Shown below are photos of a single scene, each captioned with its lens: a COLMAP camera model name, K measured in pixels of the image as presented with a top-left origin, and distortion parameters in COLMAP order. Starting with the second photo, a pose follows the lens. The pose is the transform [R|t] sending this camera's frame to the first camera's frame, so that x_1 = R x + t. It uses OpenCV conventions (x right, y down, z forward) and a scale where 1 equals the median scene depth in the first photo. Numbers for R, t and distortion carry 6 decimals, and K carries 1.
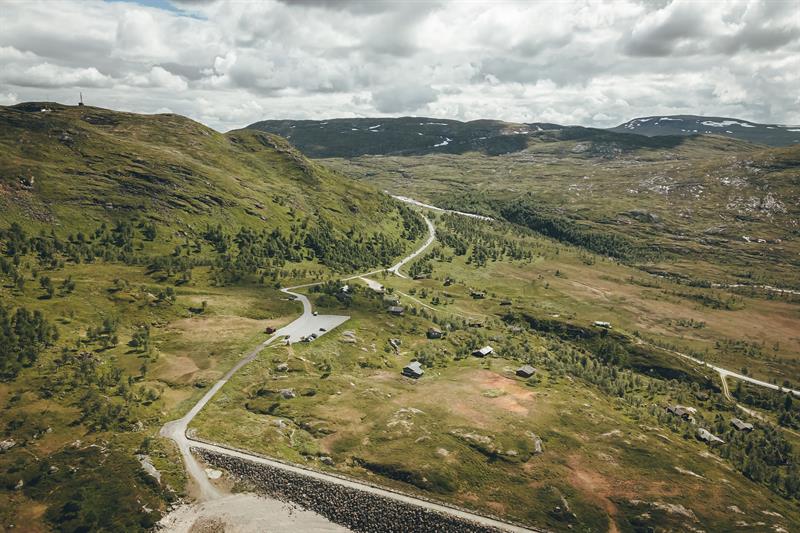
lens RADIAL K [[828.5, 0, 399.9], [0, 828.5, 266.5], [0, 0, 1]] dist [0.013467, 0.000000]
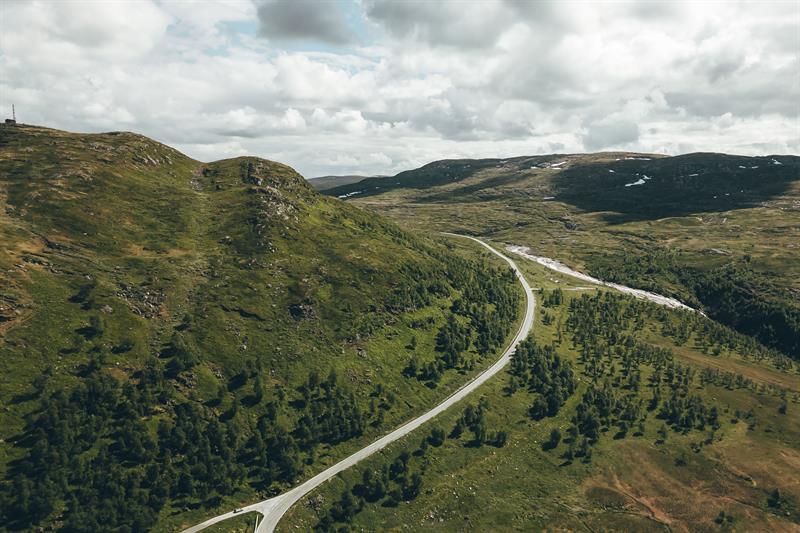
lens RADIAL K [[828.5, 0, 400.2], [0, 828.5, 266.6], [0, 0, 1]] dist [0.013467, 0.000000]
pose [[0.964099, 0.020337, -0.264761, 0.072445], [-0.034050, 0.998300, -0.047308, -0.044487], [0.263349, 0.054625, 0.963153, 0.341499]]
